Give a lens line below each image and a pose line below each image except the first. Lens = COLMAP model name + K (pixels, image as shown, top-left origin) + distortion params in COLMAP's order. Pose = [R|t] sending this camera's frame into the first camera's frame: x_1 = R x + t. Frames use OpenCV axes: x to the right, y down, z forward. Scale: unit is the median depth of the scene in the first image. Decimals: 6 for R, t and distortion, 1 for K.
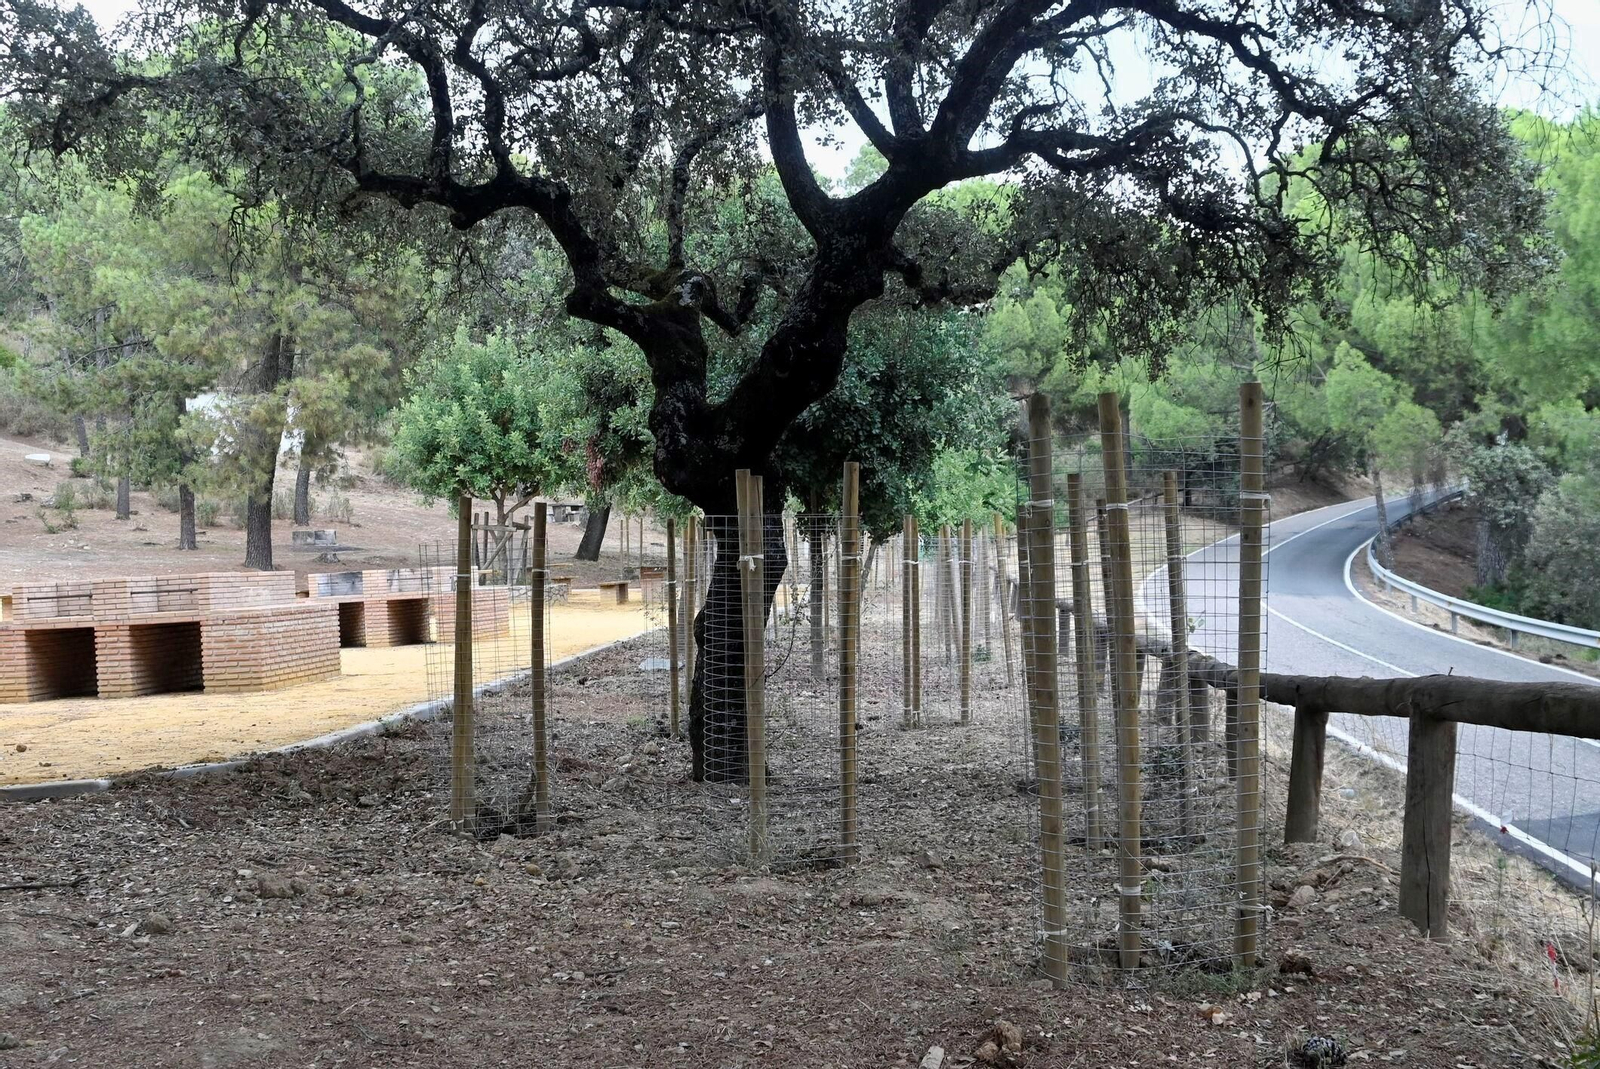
lens RADIAL K [[1685.2, 0, 797.7], [0, 1685.2, 555.1], [0, 0, 1]] dist [-0.125797, 0.130269]
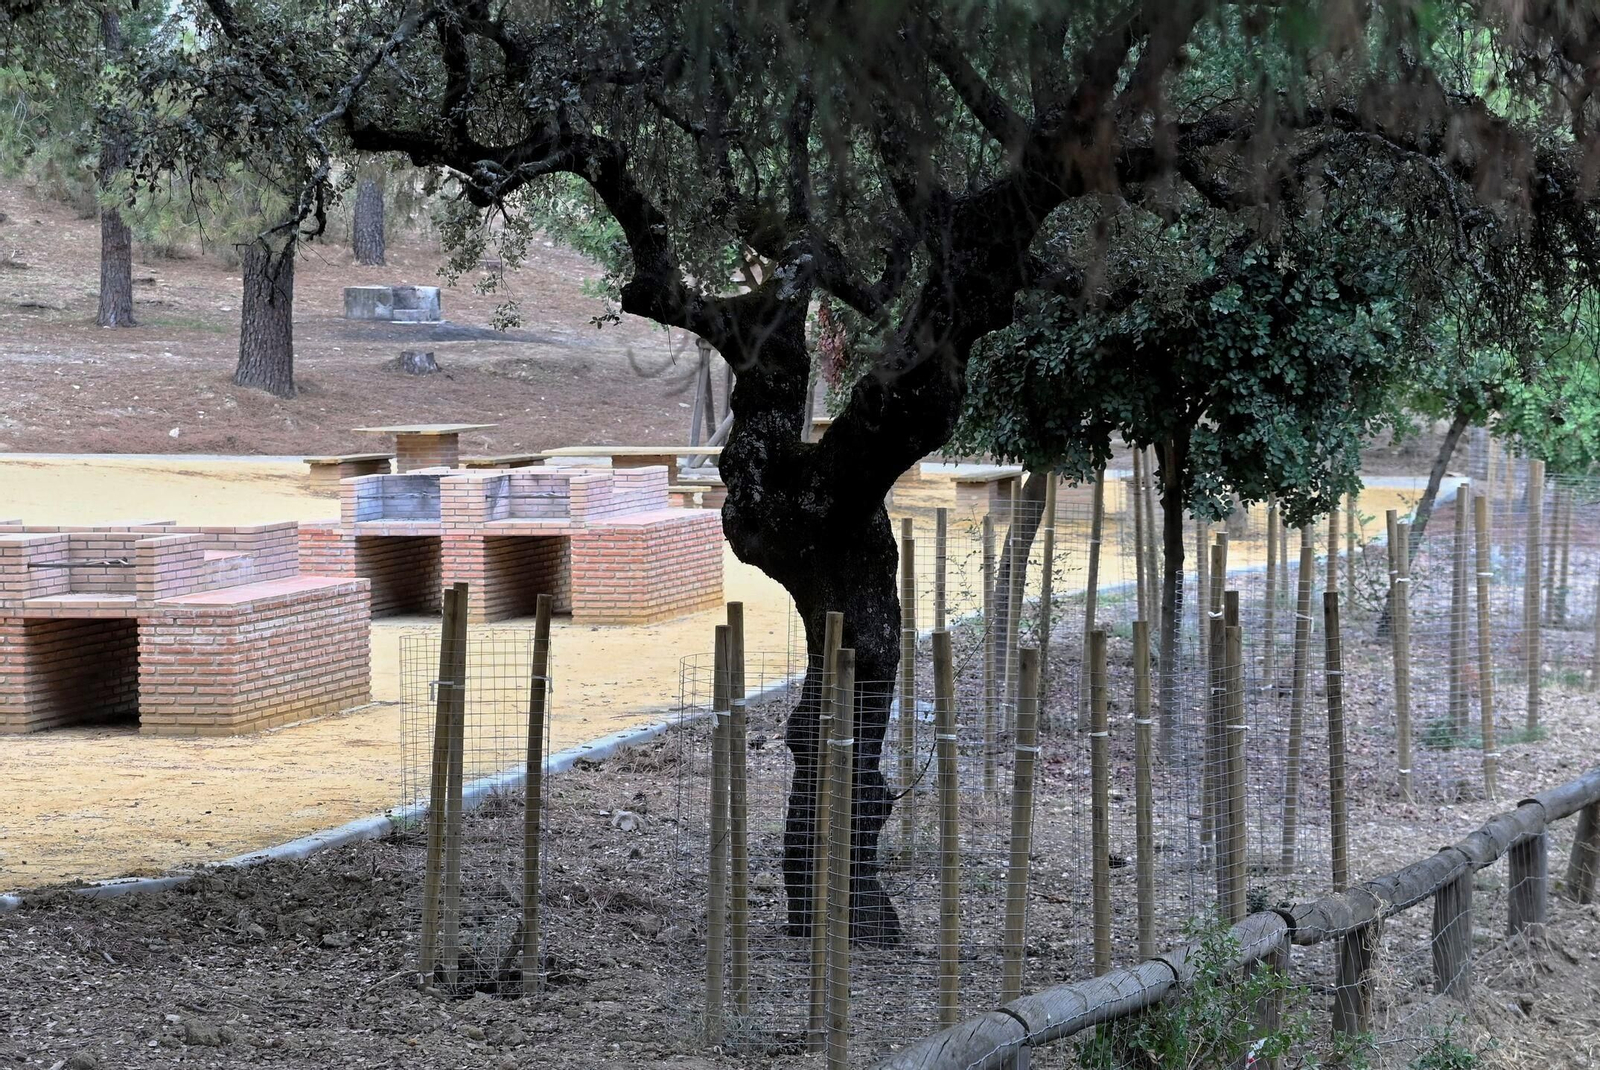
lens RADIAL K [[4852.6, 0, 800.0], [0, 4852.6, 535.0], [0, 0, 1]] dist [0.308084, 0.347813]
pose [[0.976961, 0.052729, -0.206802, 0.363936], [-0.038584, 0.996669, 0.071850, -0.186933], [0.209902, -0.062215, 0.975741, -1.025131]]
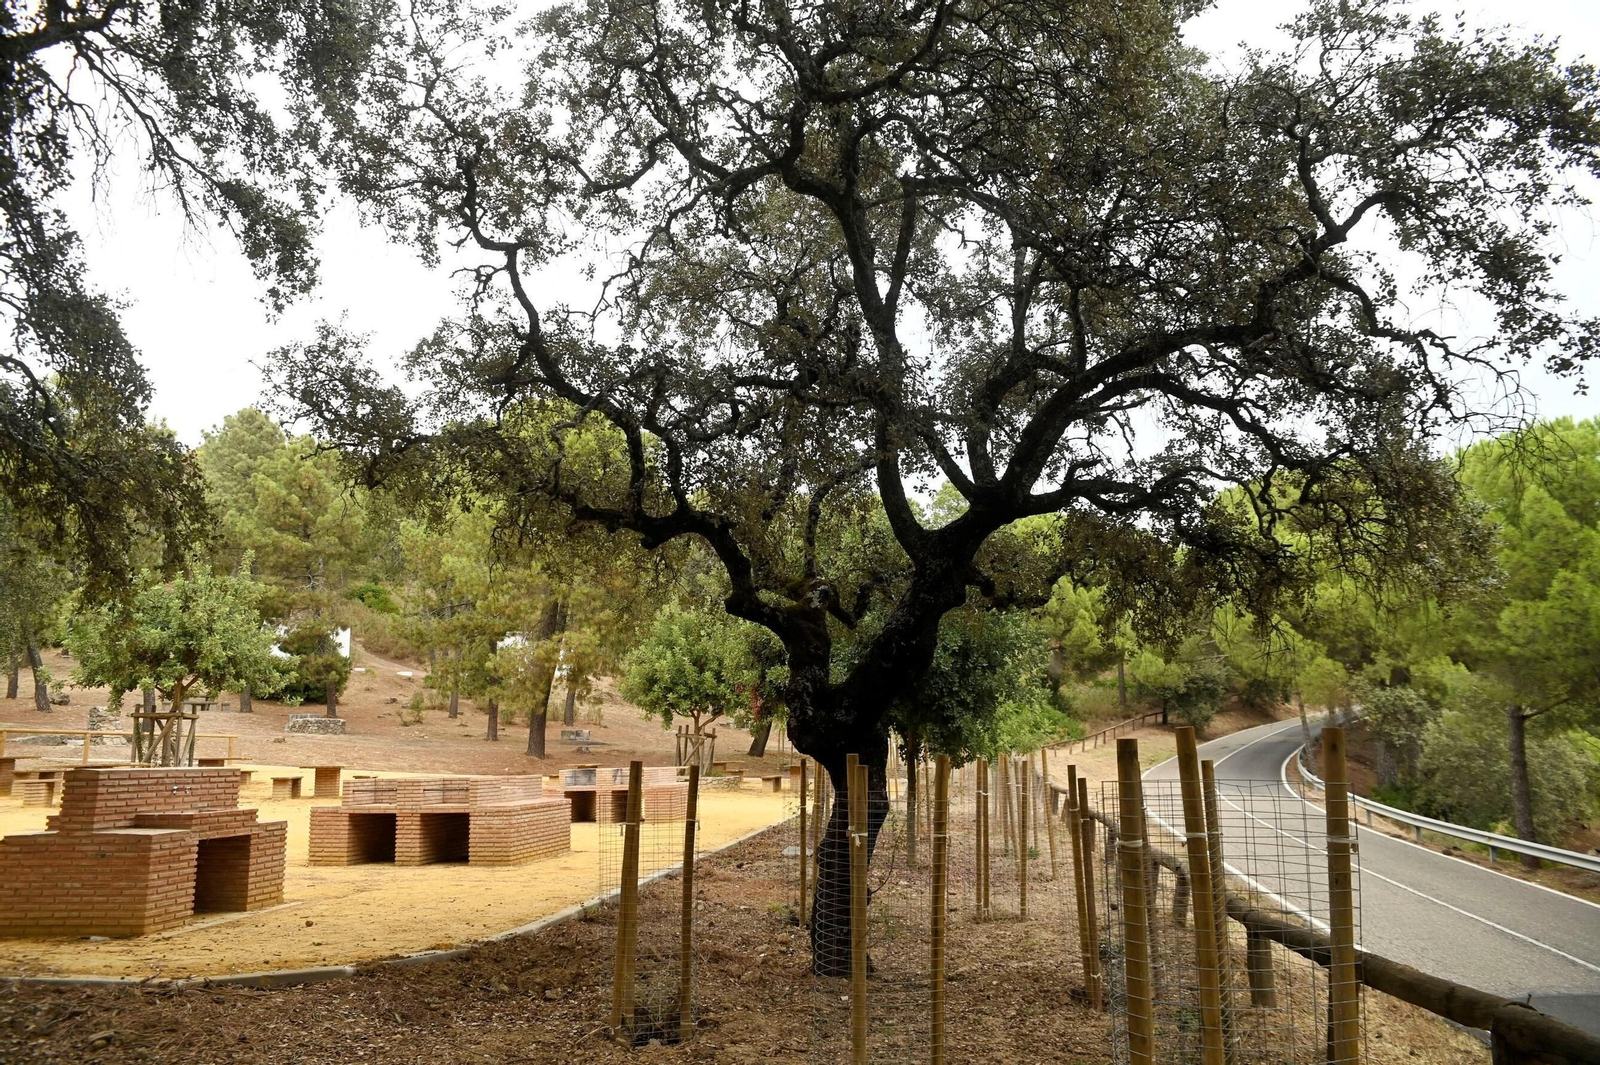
lens RADIAL K [[1088.0, 0, 800.0], [0, 1088.0, 532.5], [0, 0, 1]] dist [-0.121474, 0.099625]
pose [[0.995677, 0.008187, -0.092523, 0.000545], [-0.025750, 0.981396, -0.190259, -0.040016], [0.089244, 0.191819, 0.977364, 0.136812]]
